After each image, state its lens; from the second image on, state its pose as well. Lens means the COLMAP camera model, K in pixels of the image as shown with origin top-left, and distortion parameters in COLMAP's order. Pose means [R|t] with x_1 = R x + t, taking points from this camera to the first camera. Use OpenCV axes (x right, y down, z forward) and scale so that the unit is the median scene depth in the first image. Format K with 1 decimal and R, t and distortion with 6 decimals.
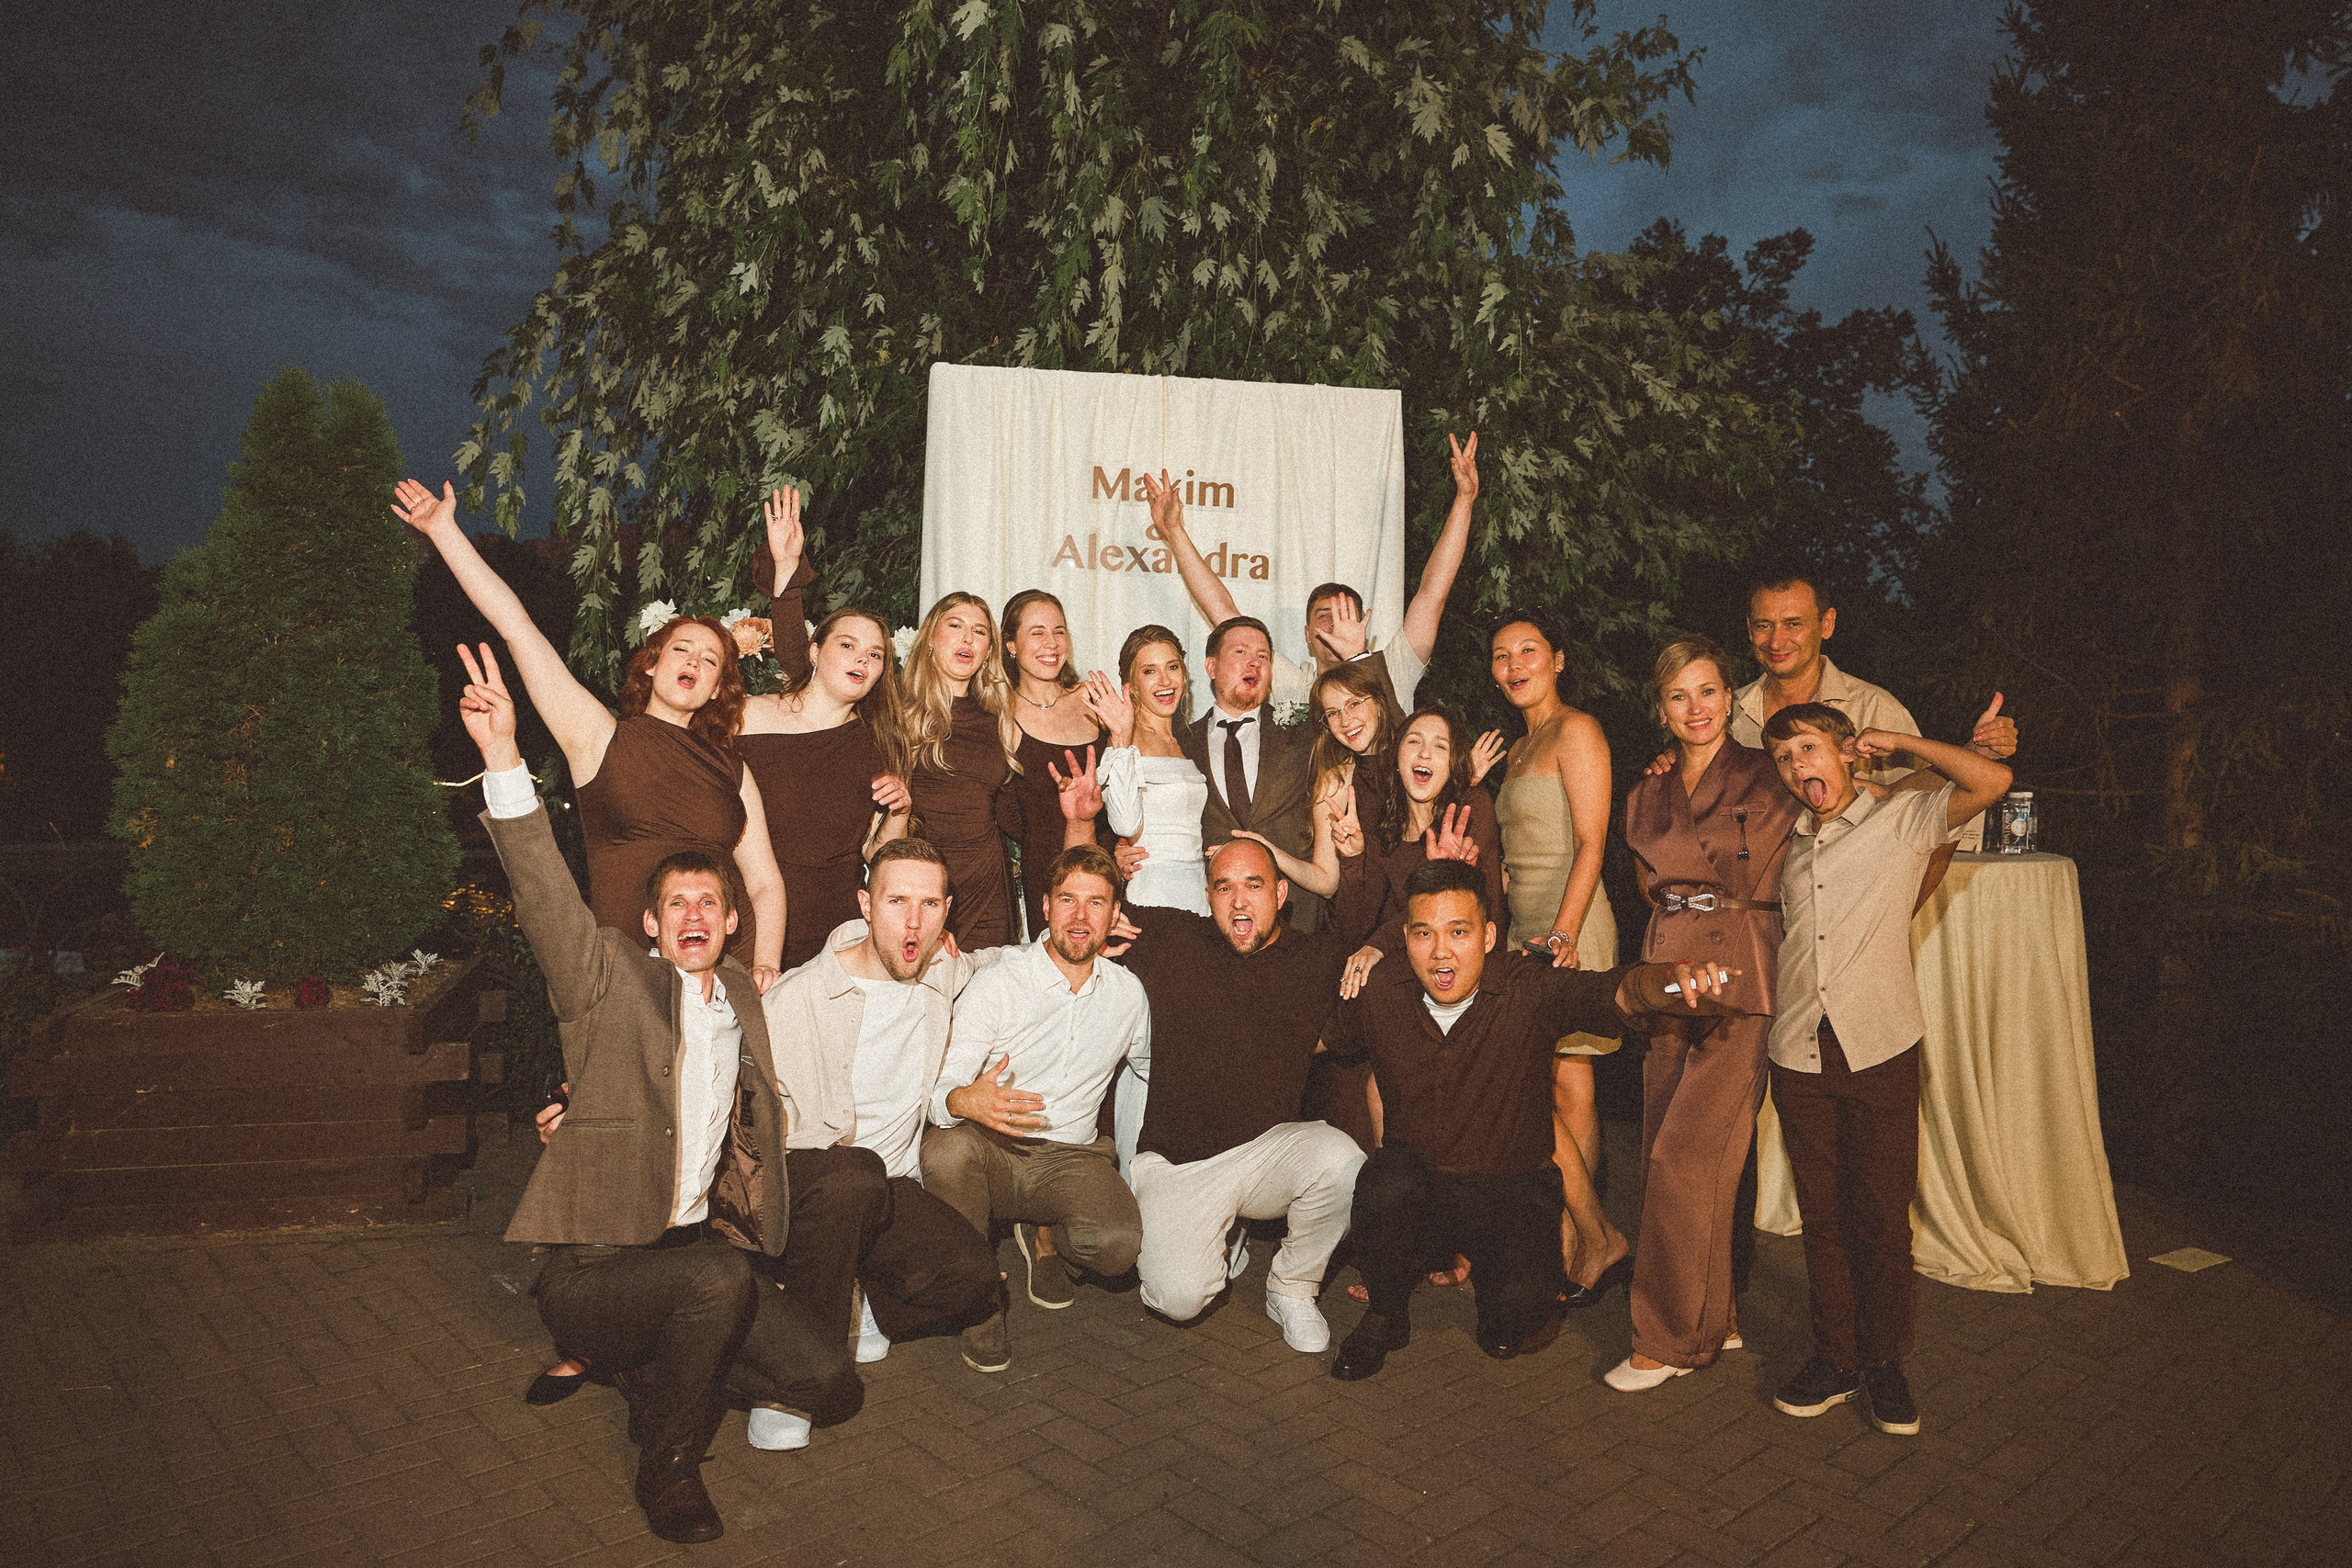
lens RADIAL K [[1593.5, 0, 1215.4], [0, 1593.5, 759.3], [0, 0, 1]] dist [-0.005749, 0.008951]
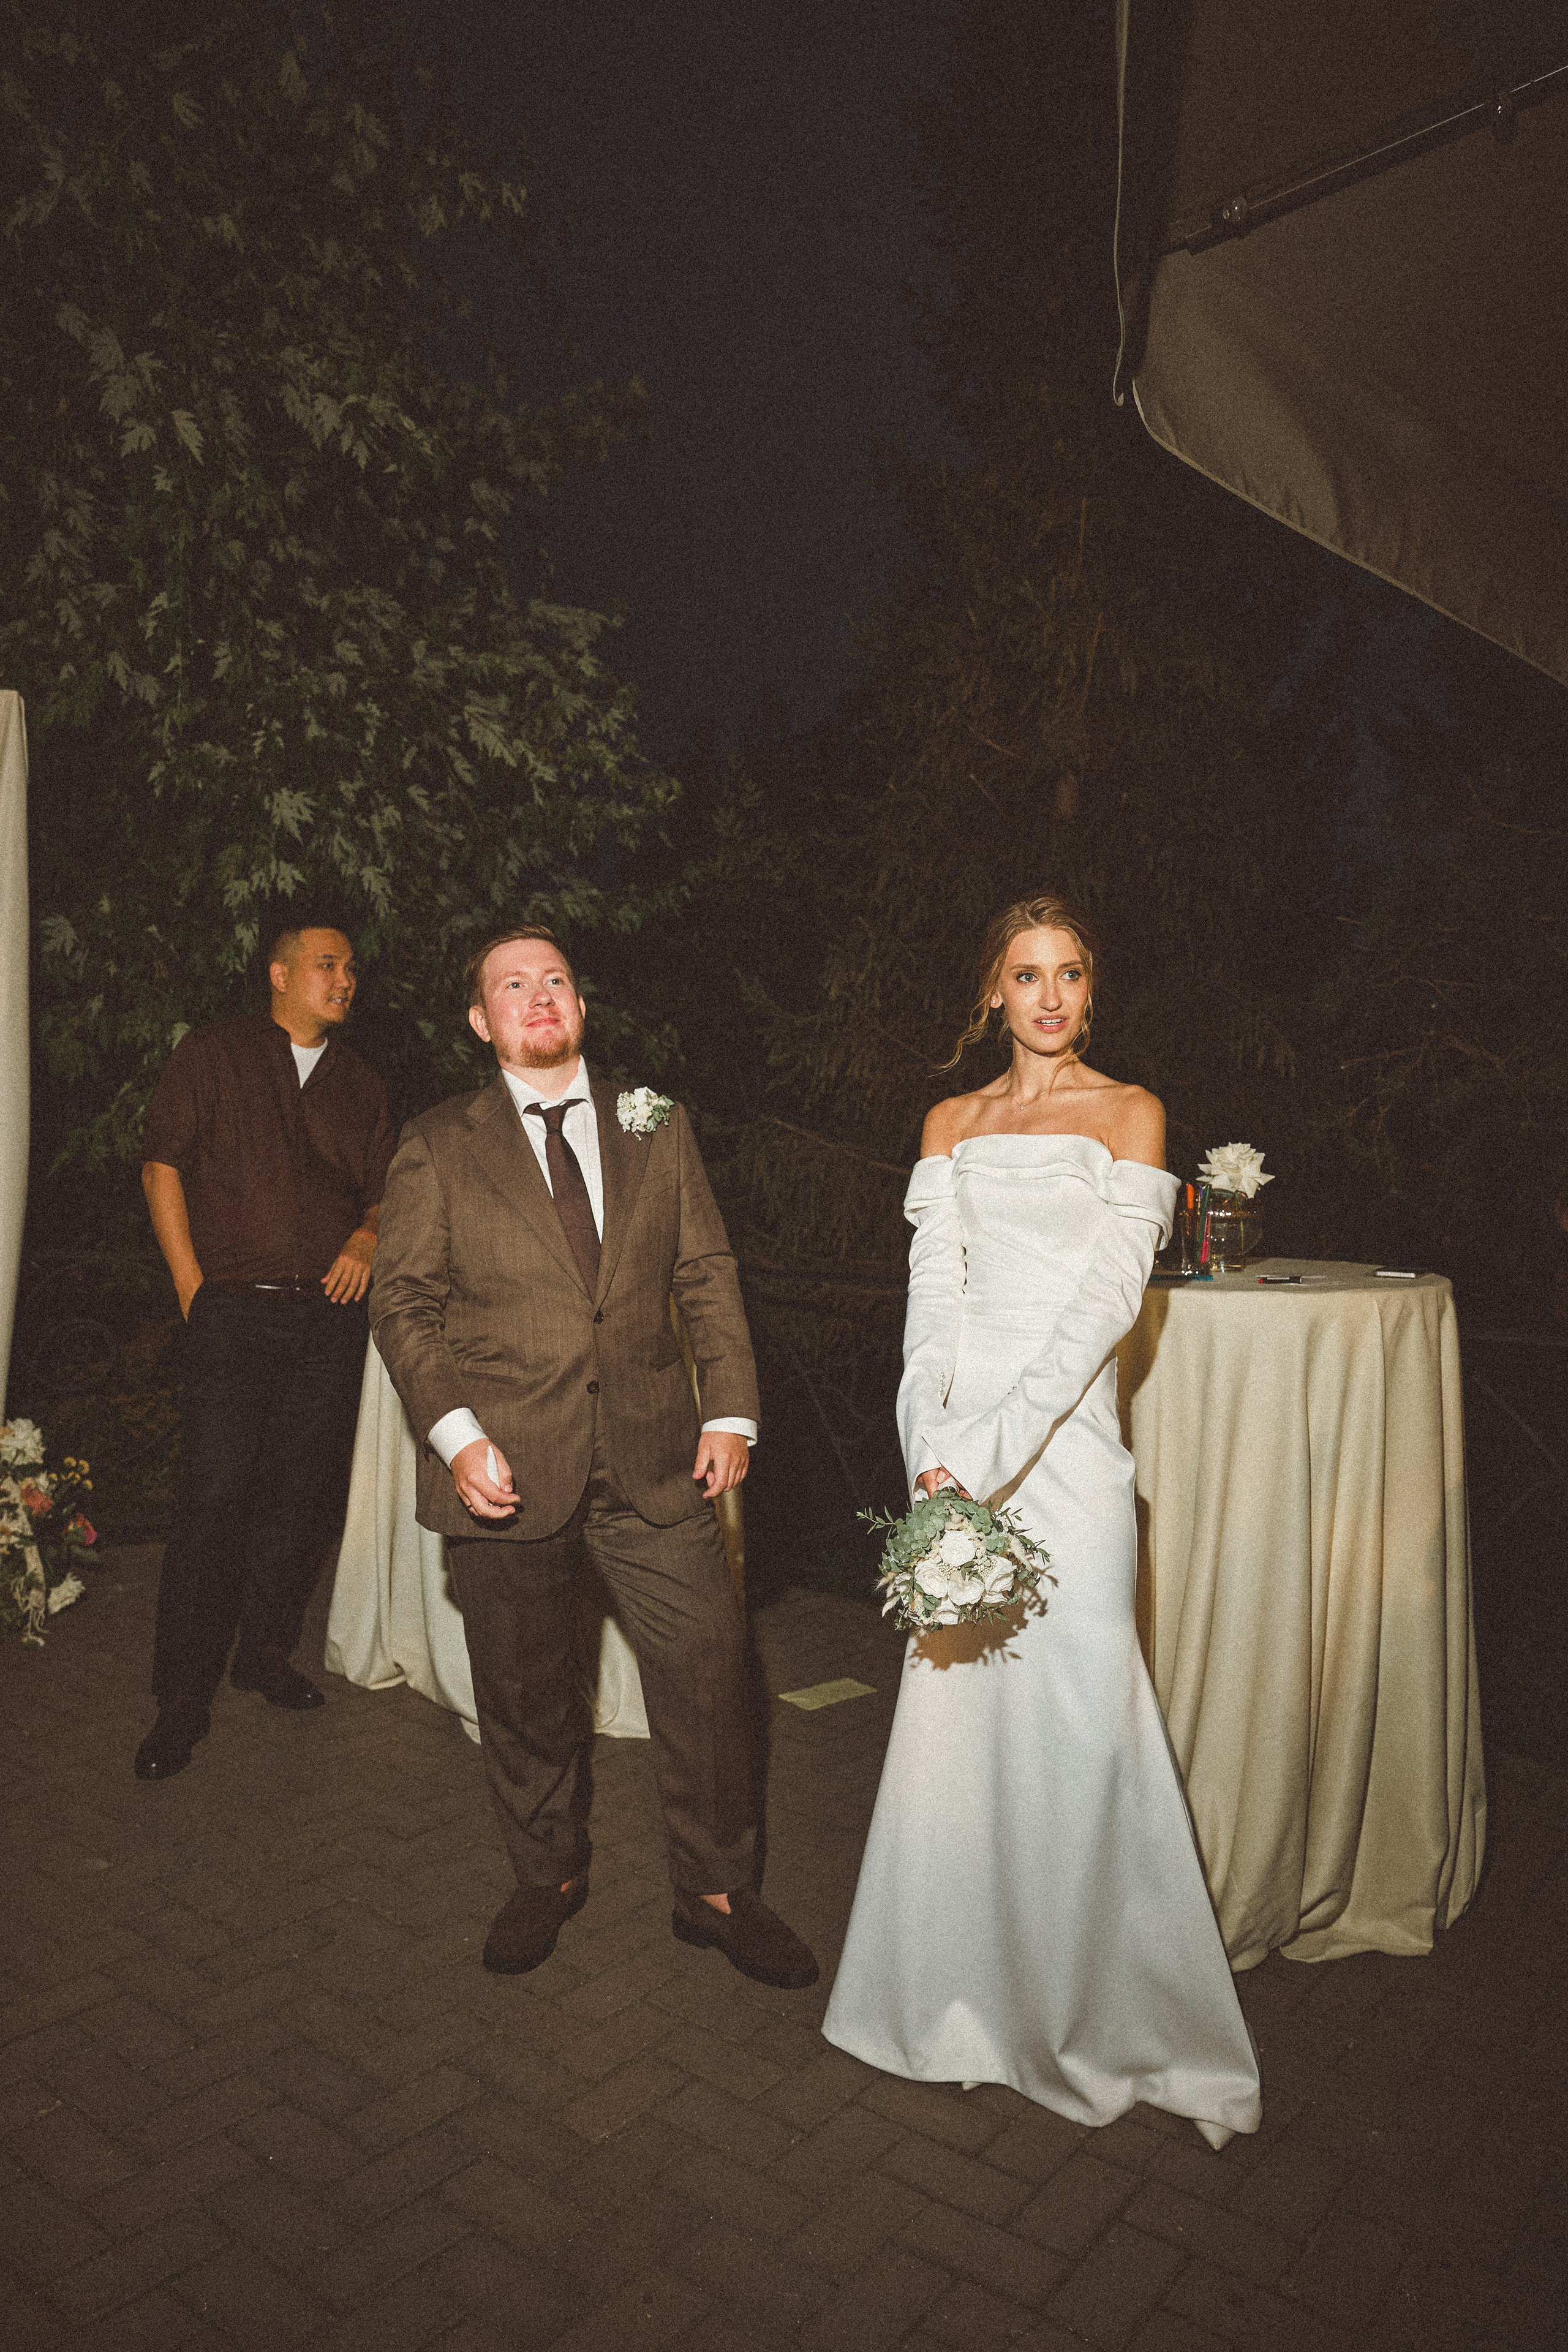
lens RADIAL K [[1593.7, 0, 787.2], [0, 1593.7, 1160.4], [0, 0, 1]] dist [-0.005749, 0.008951]
pose [[0.986216, 0.000439, 0.165460, 0.334284], [-0.000040, 0.999997, -0.002418, 0.013568], [-0.165460, 0.002378, 0.986214, 0.091876]]
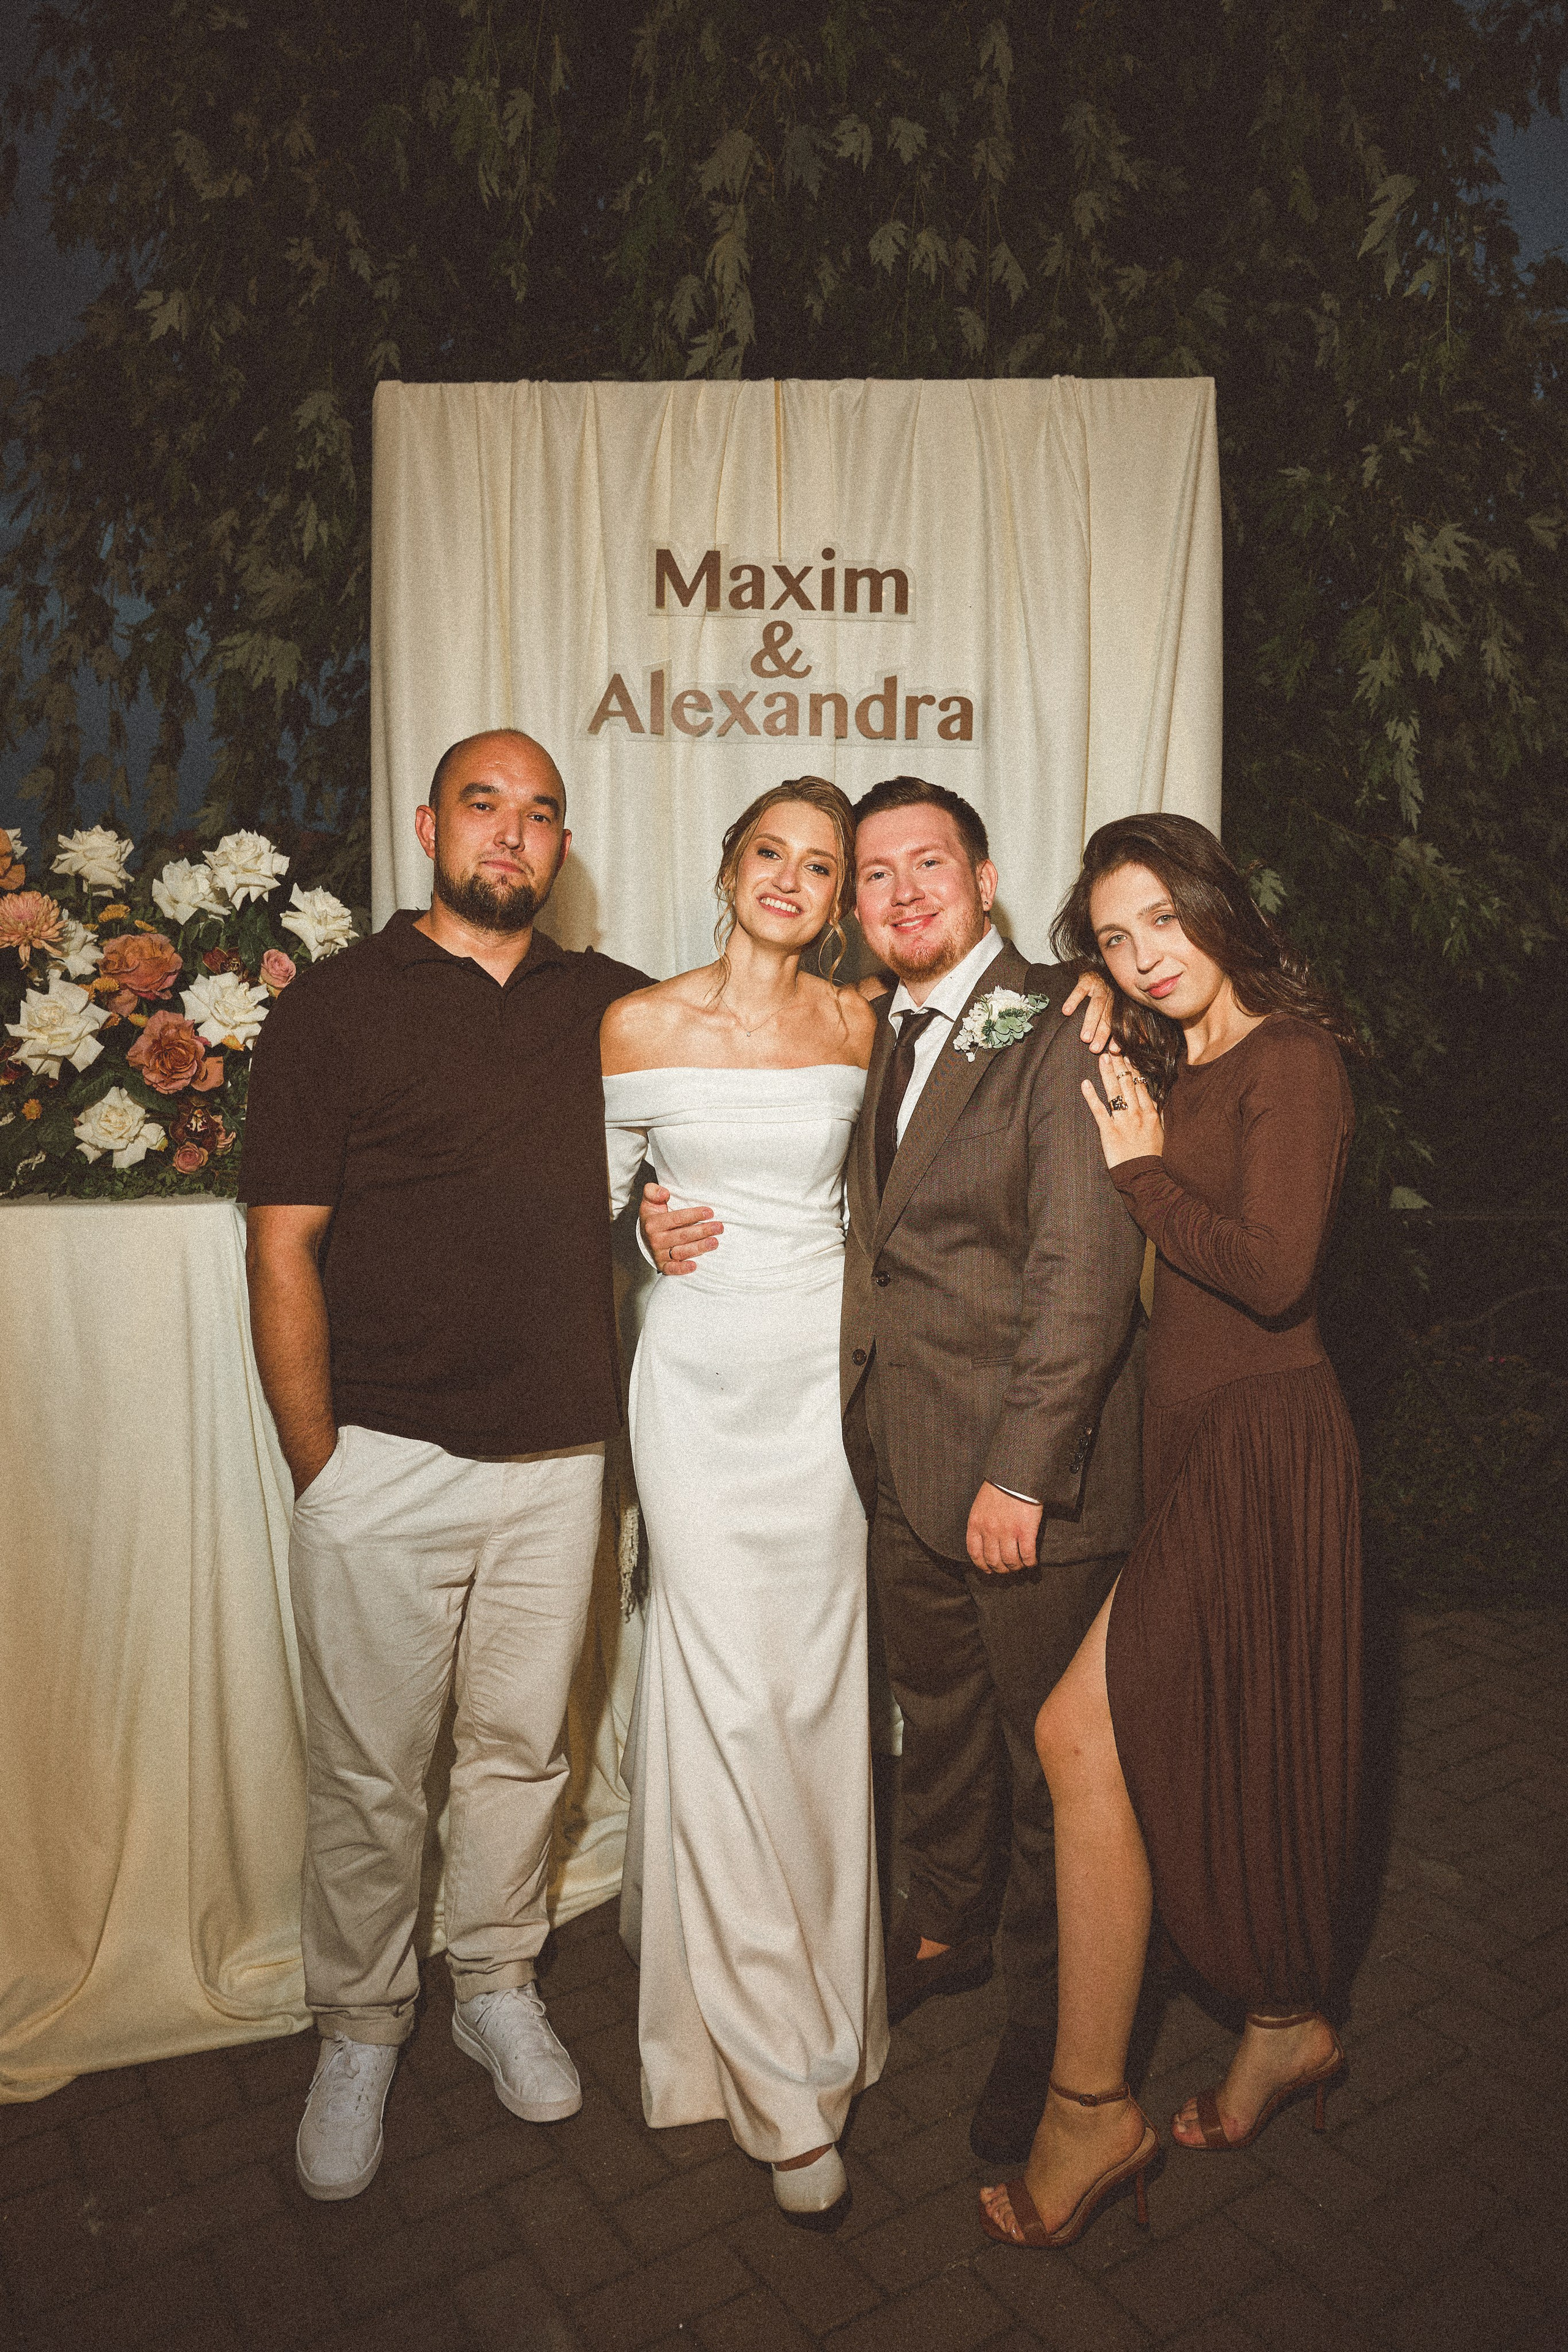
lens RADIAL K [[1593.7, 0, 793.7], [0, 1593.7, 1158.9], [0, 0, 1]] dist [-0.005749, 0.008951]
pose [[0.983994, -0.006652, -0.178076, 0.062680], [0.020651, 0.996827, 0.076874, -0.008136], [0.177000, -0.079321, 0.981009, 0.373830]]
